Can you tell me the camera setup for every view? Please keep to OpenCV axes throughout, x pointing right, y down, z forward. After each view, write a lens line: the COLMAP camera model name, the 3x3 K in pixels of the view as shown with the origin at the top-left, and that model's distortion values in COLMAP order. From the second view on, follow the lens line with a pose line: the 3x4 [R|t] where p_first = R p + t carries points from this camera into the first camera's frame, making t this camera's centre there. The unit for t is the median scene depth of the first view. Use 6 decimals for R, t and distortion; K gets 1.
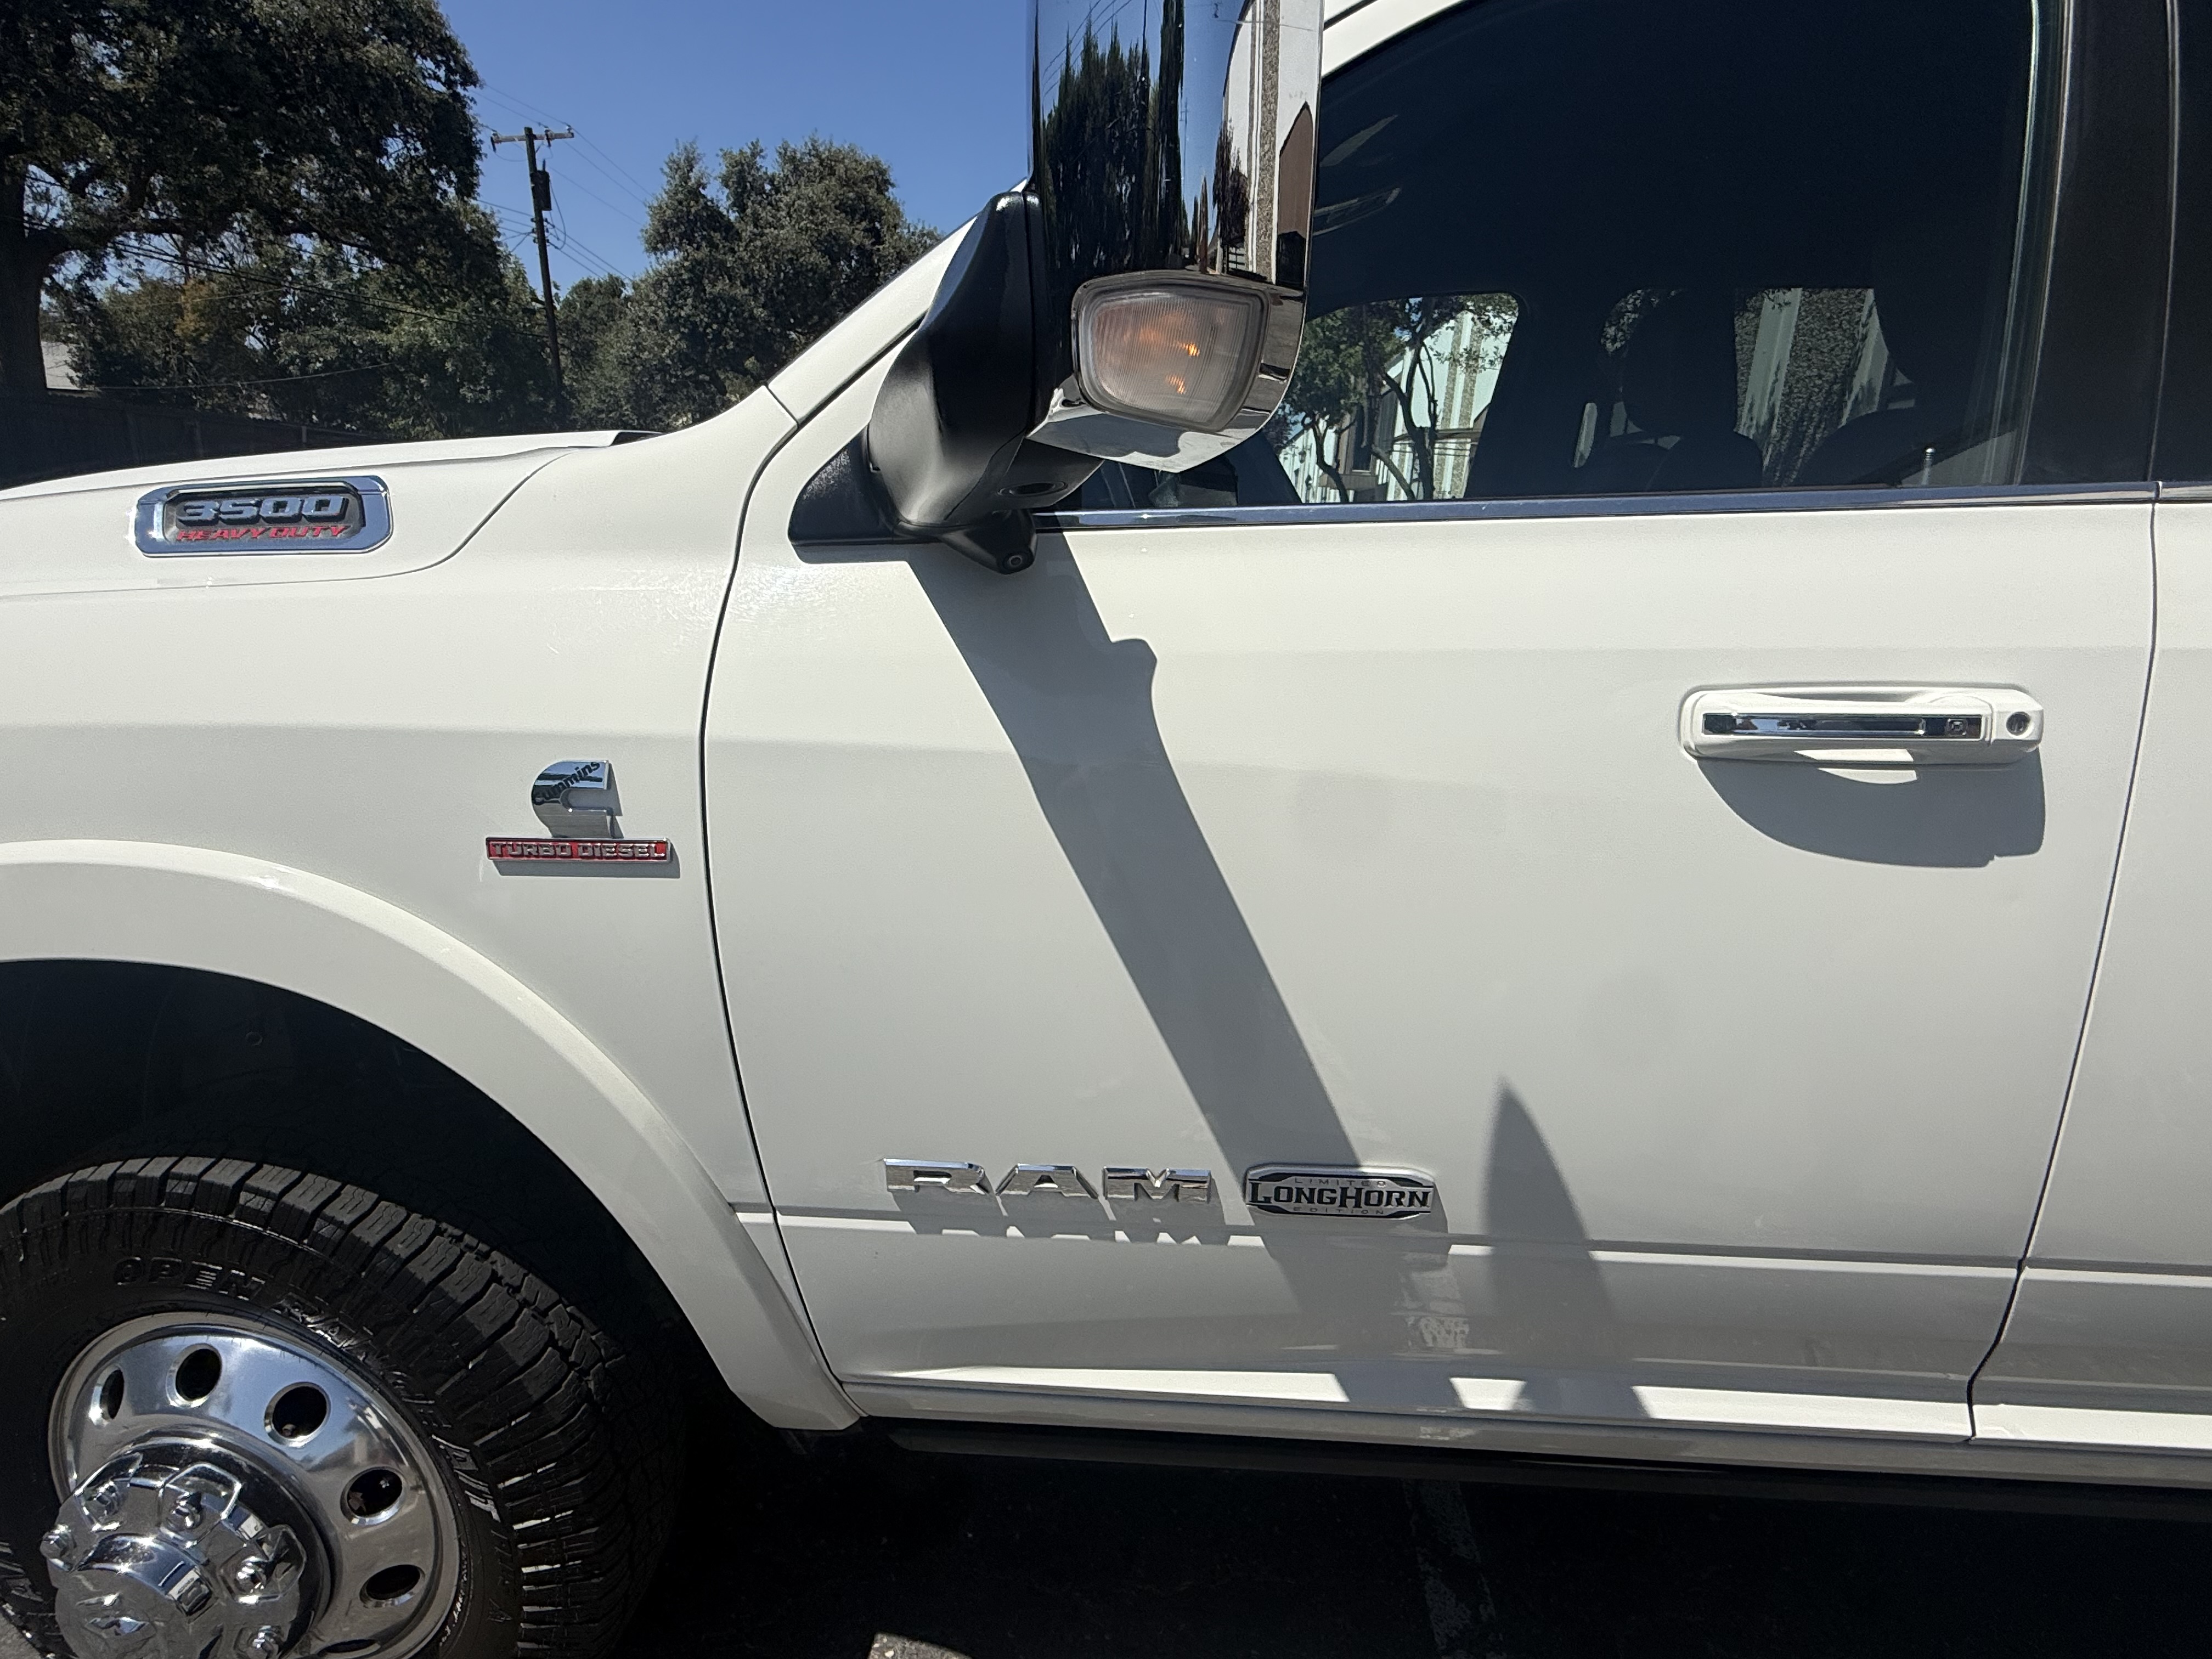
lens RADIAL K [[1159.3, 0, 1087.9], [0, 1159.3, 822.7], [0, 0, 1]] dist [0.001104, -0.000811]
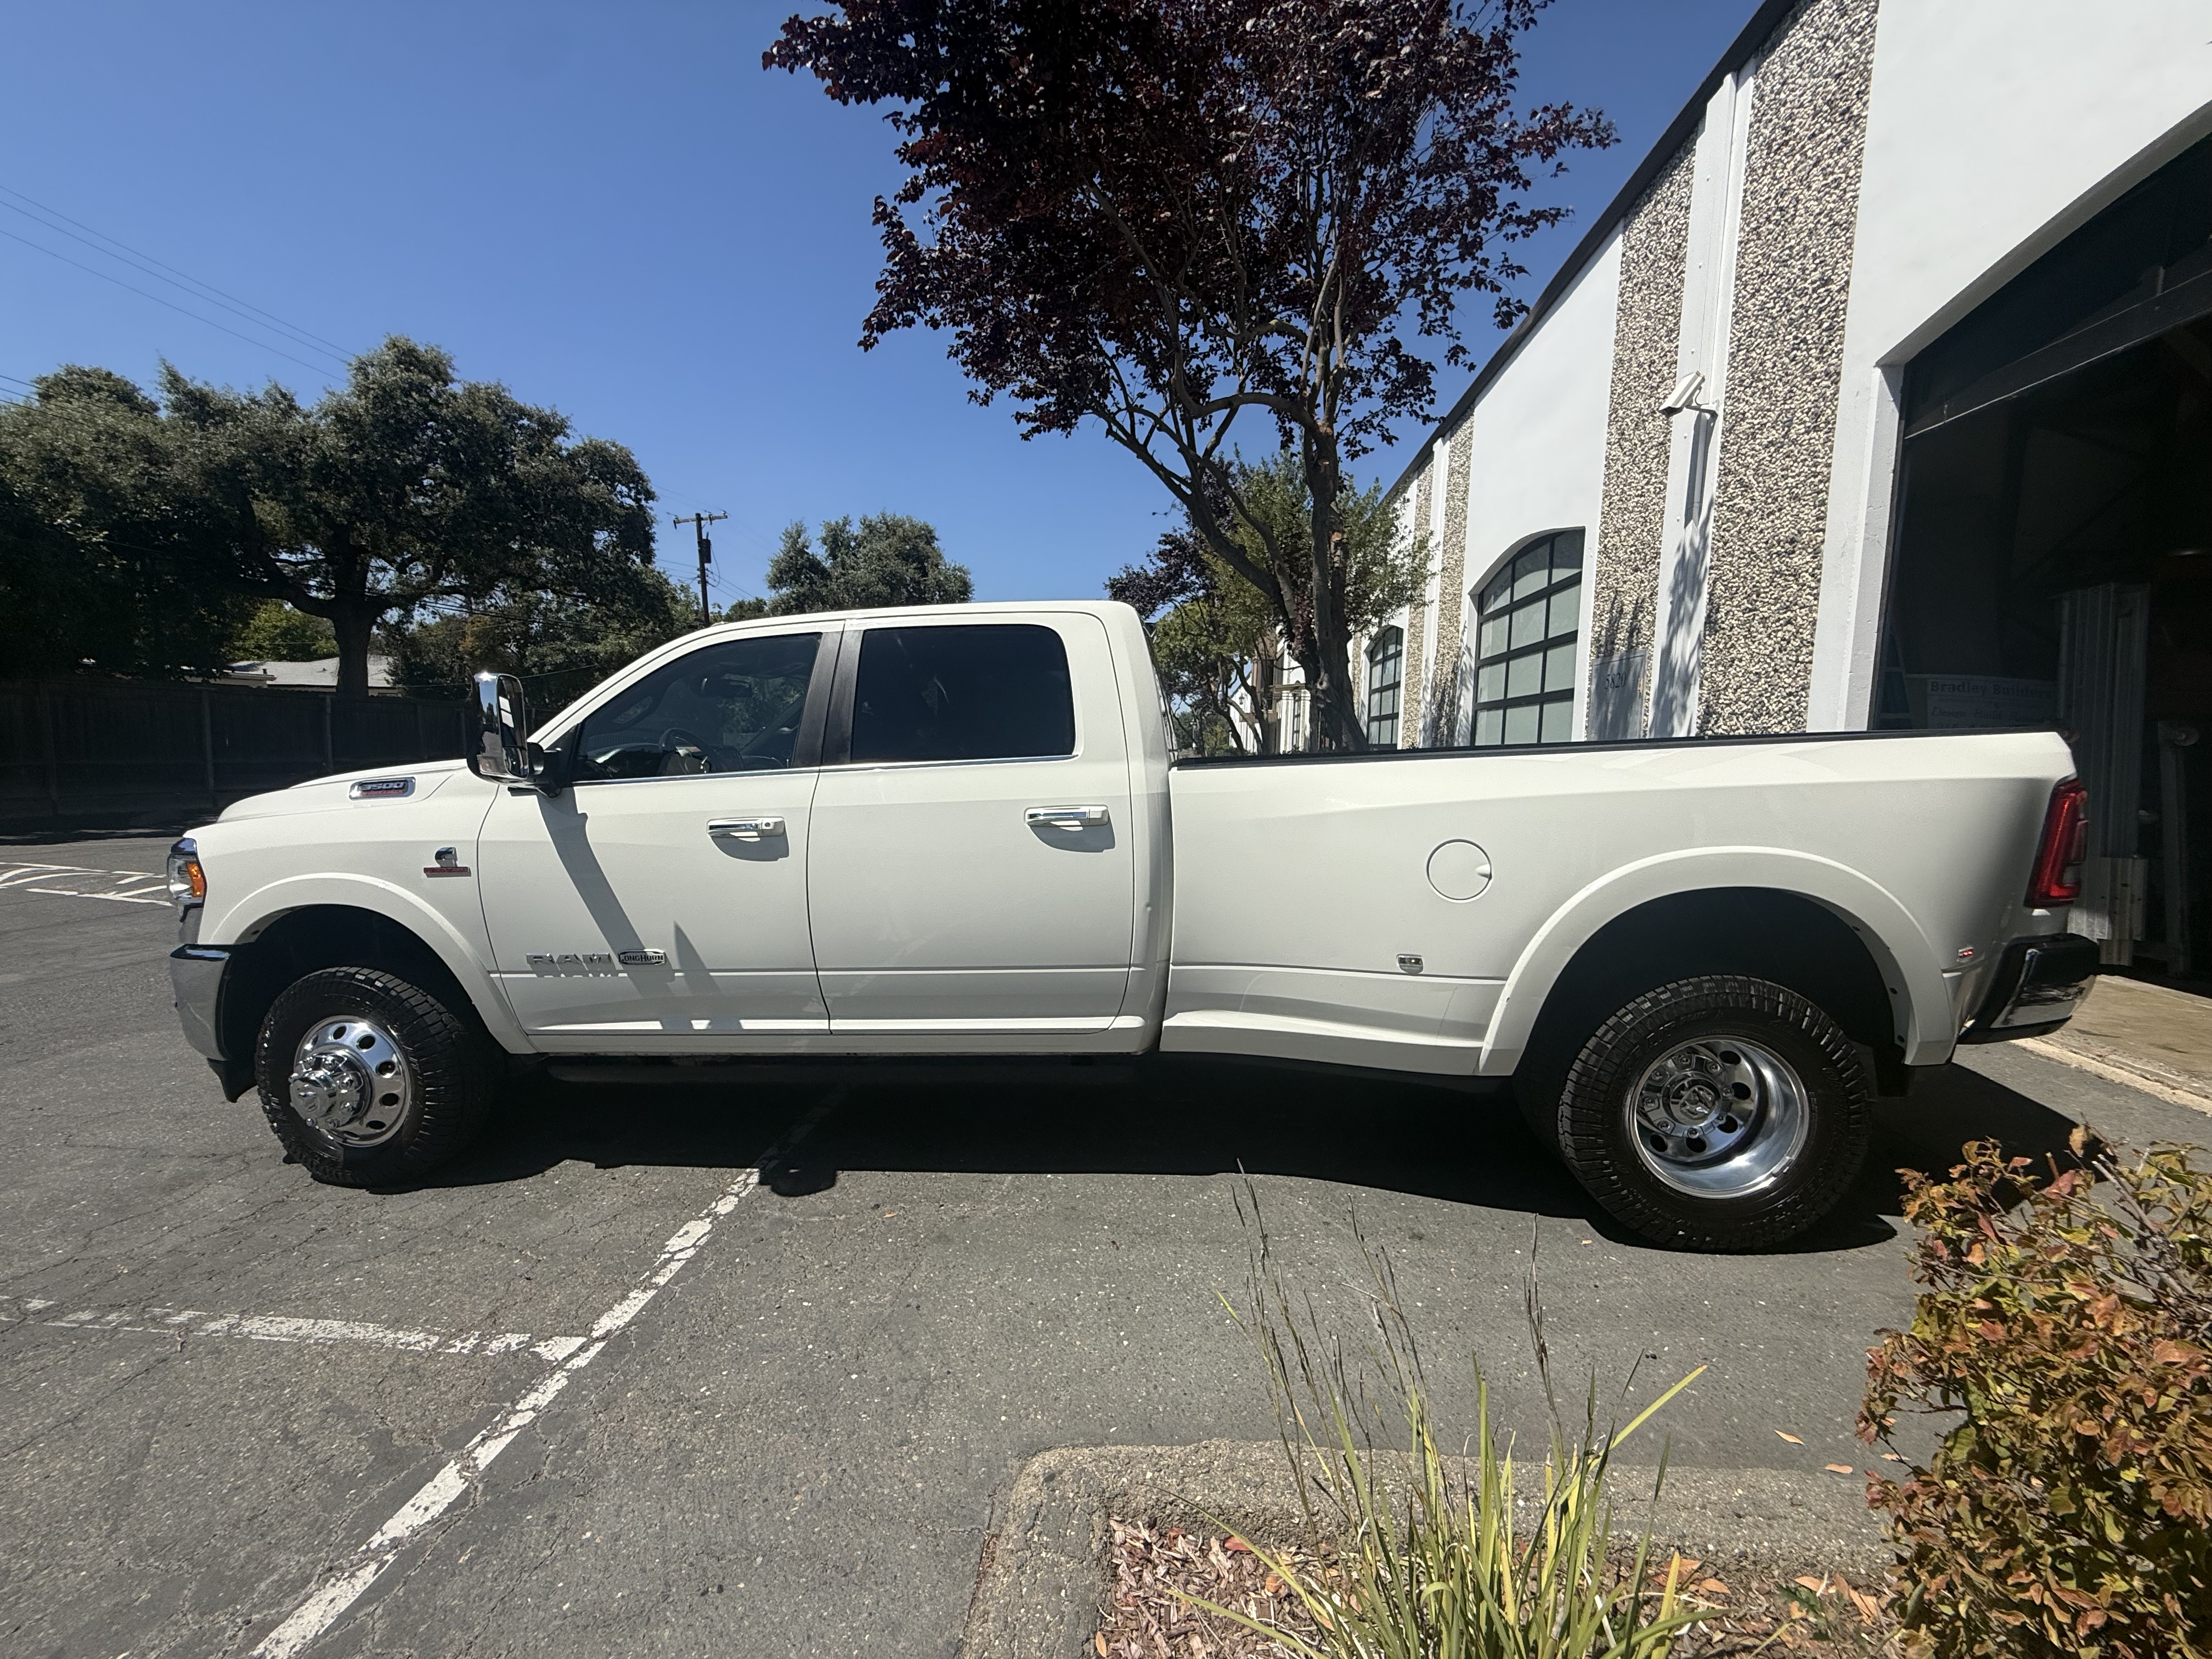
lens RADIAL K [[887.7, 0, 1100.0], [0, 887.7, 823.0], [0, 0, 1]] dist [0.000609, -0.000215]
pose [[0.999192, -0.030784, -0.025847, 0.101020], [0.025939, 0.985030, -0.170419, 0.023705], [0.030706, 0.169610, 0.985033, -0.104667]]
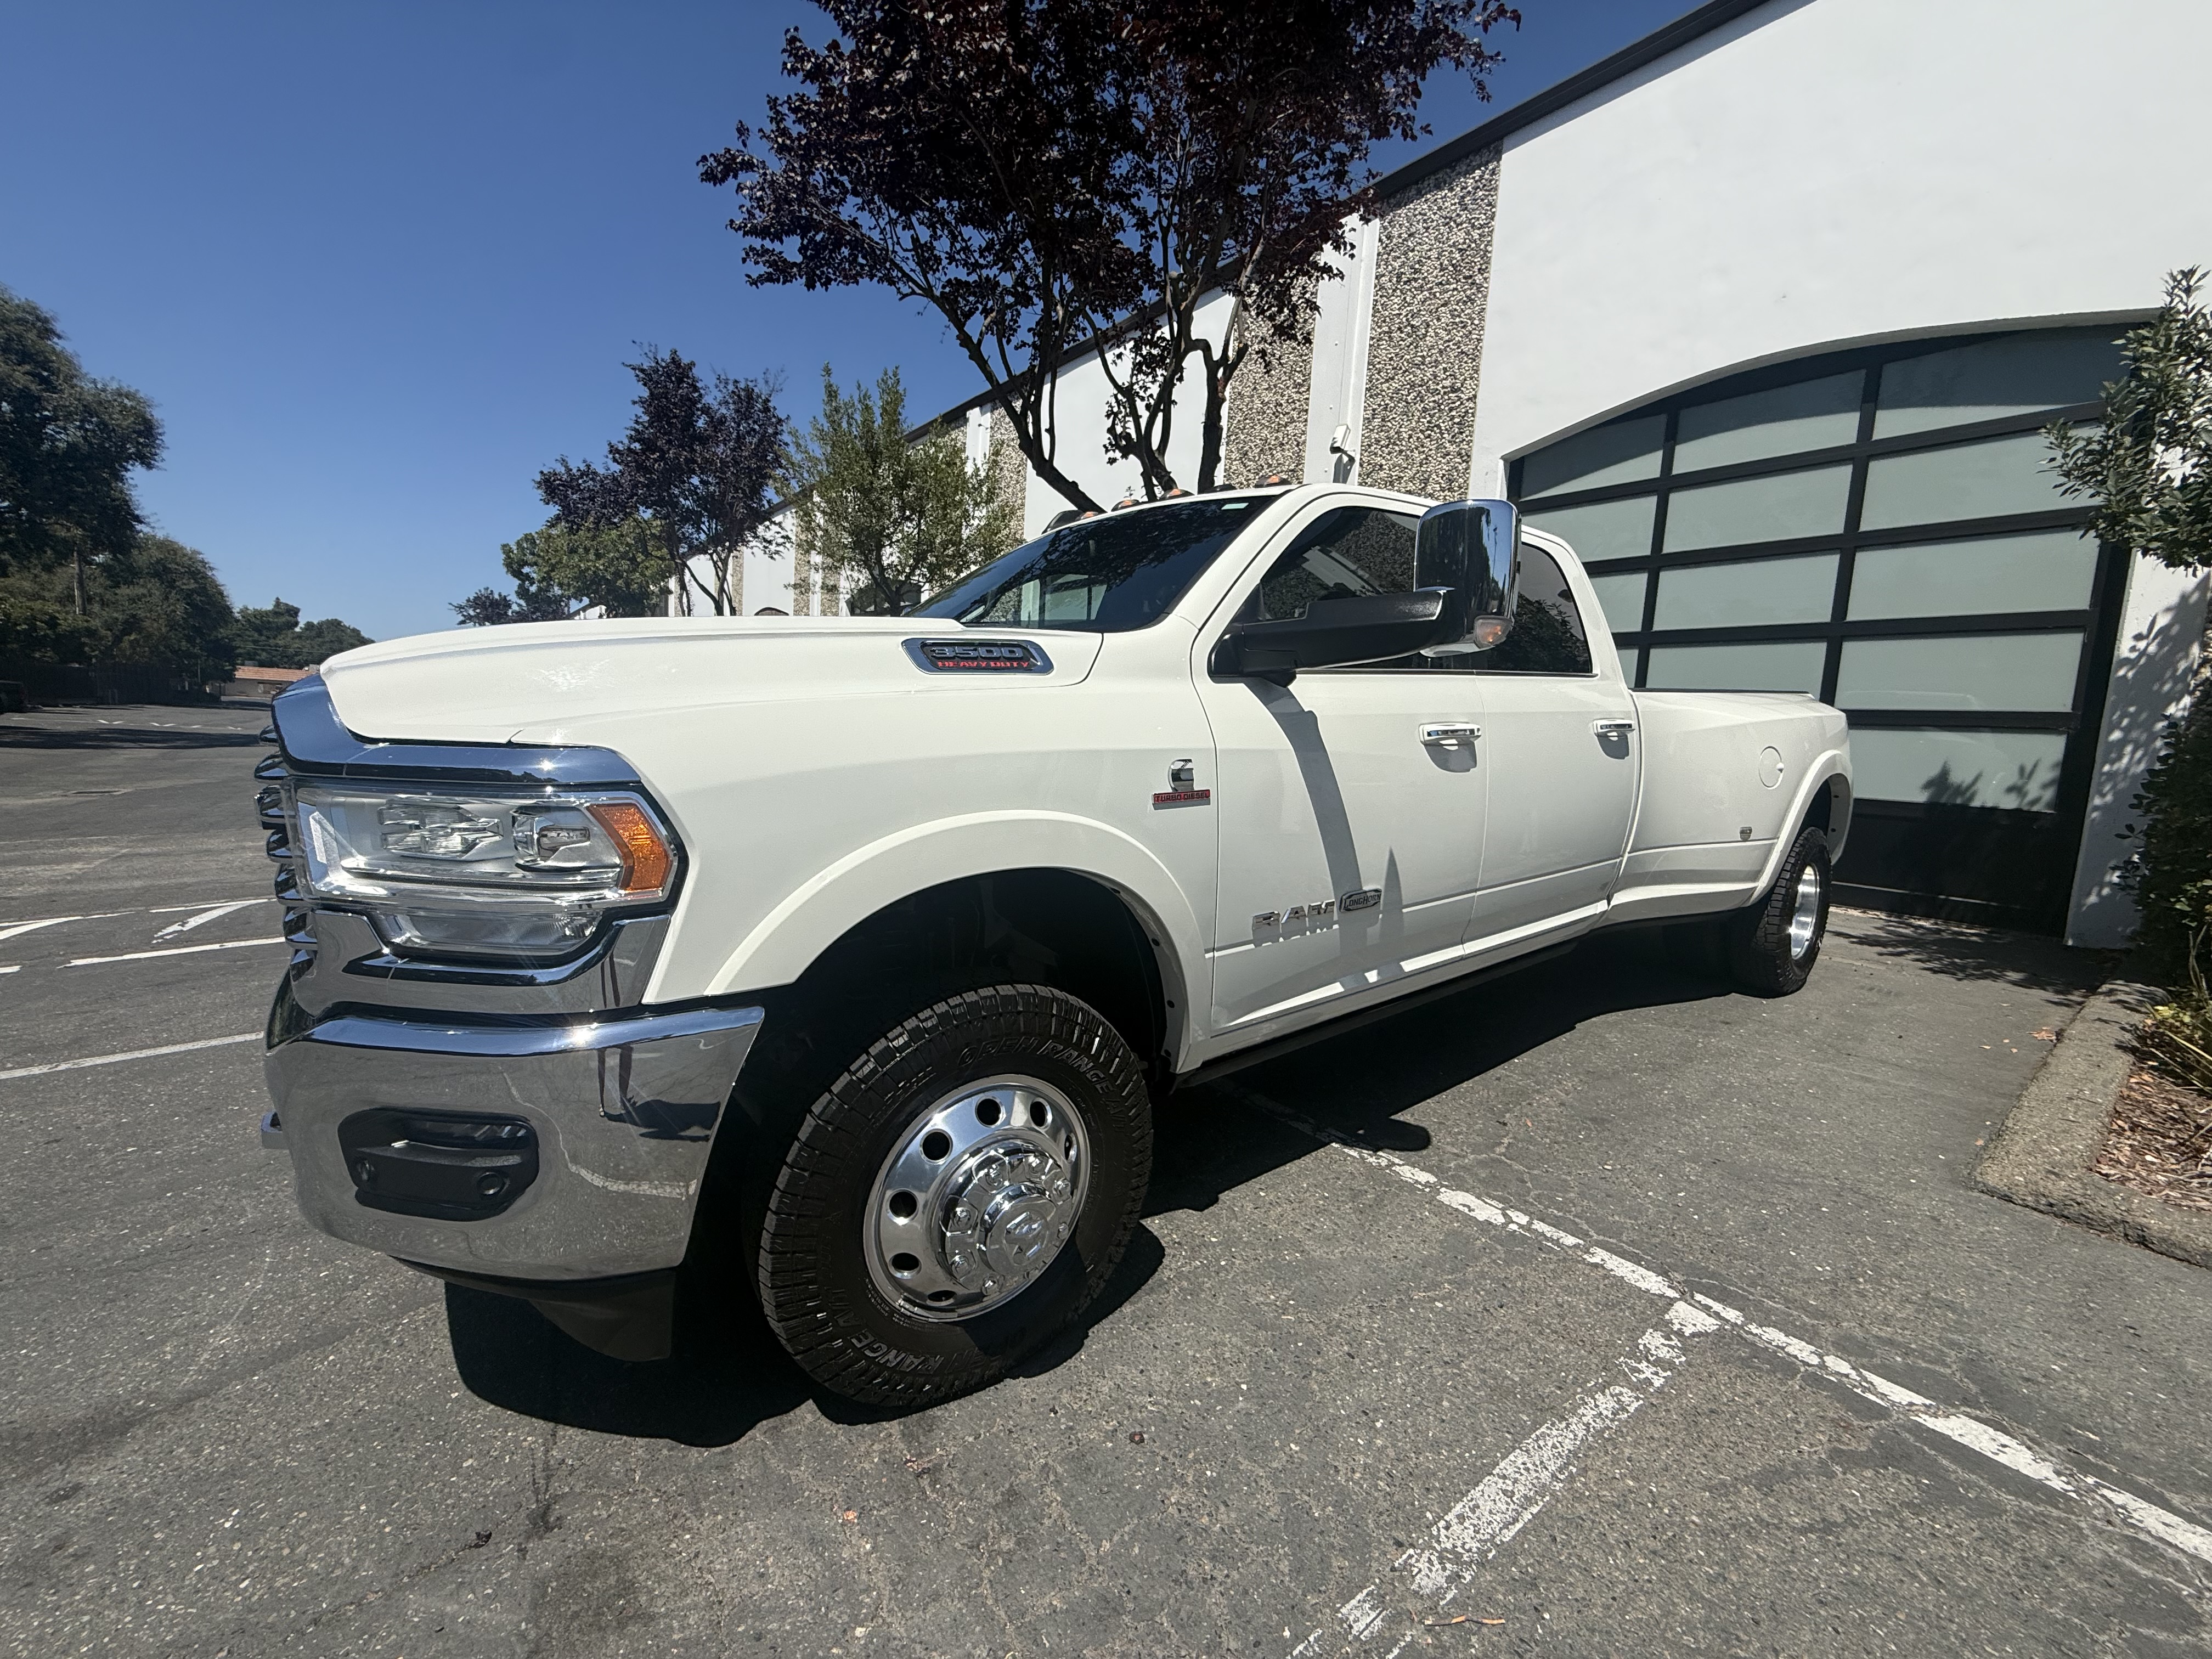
lens RADIAL K [[882.9, 0, 1087.5], [0, 882.9, 825.4], [0, 0, 1]] dist [-0.002167, -0.000348]
pose [[0.742267, -0.082914, 0.664955, -0.098957], [0.156089, 0.986413, -0.051241, 0.008023], [-0.651671, 0.141826, 0.745124, -0.013117]]
